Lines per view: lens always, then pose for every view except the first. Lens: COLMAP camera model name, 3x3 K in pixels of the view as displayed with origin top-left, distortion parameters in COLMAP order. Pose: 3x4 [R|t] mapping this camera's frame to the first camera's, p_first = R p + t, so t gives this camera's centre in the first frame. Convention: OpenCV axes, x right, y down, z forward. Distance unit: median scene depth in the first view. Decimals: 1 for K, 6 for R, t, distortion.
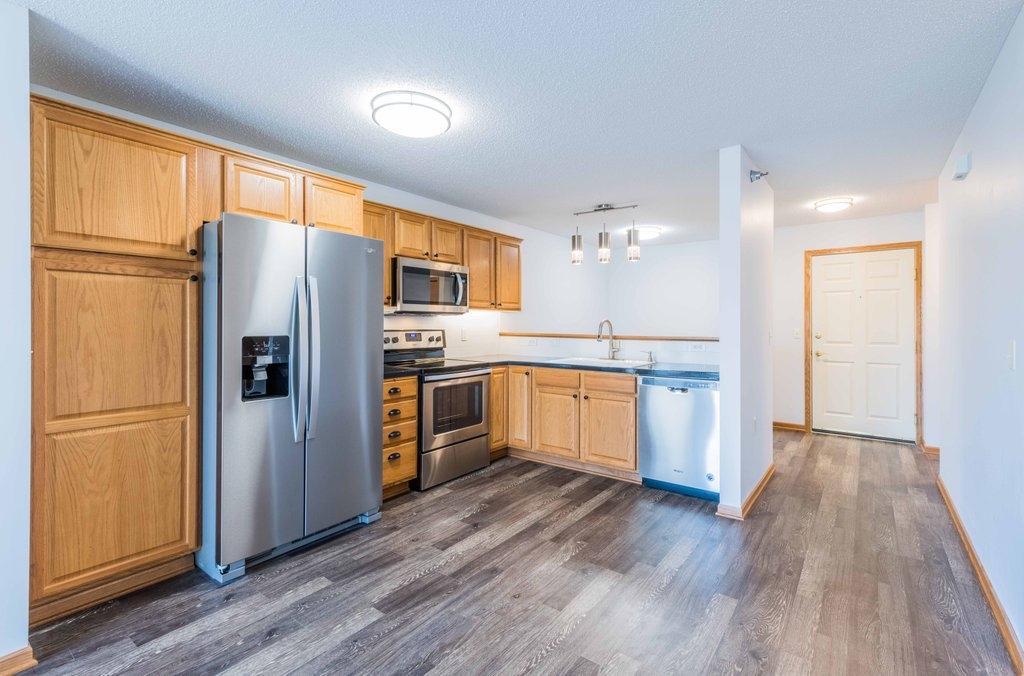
lens RADIAL K [[466.8, 0, 513.6], [0, 466.8, 331.0], [0, 0, 1]] dist [0.004086, 0.000457]
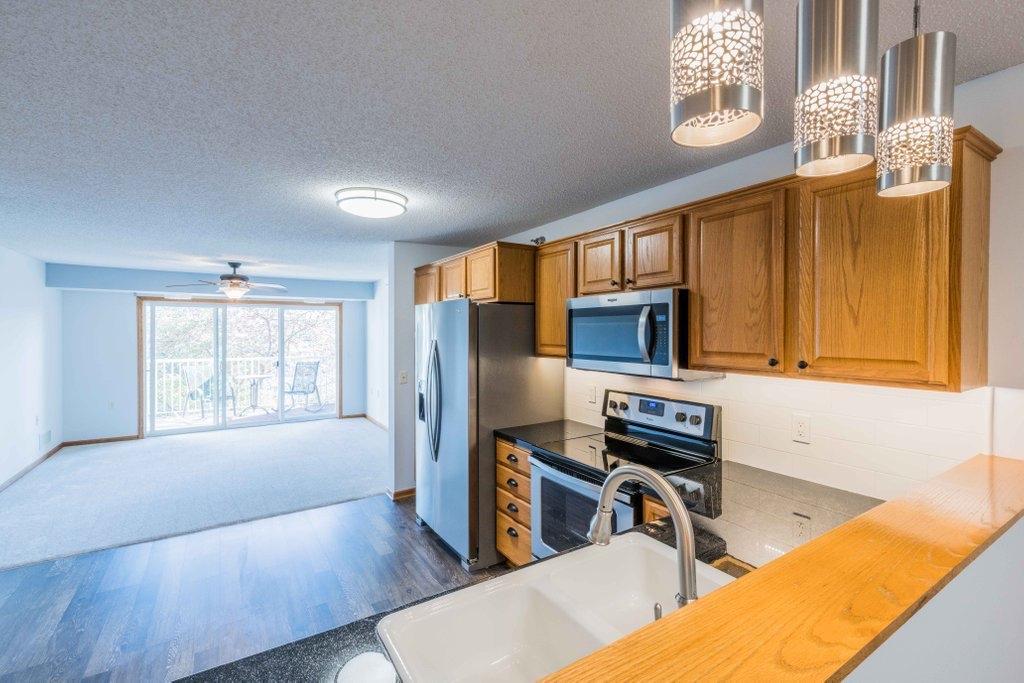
lens RADIAL K [[443.6, 0, 521.0], [0, 443.6, 335.9], [0, 0, 1]] dist [0.007137, -0.000023]
pose [[-0.337208, 0.006587, -0.941407, 0.430056], [-0.008246, 0.999916, 0.009950, -0.091962], [0.941394, 0.011118, -0.337125, 1.046650]]
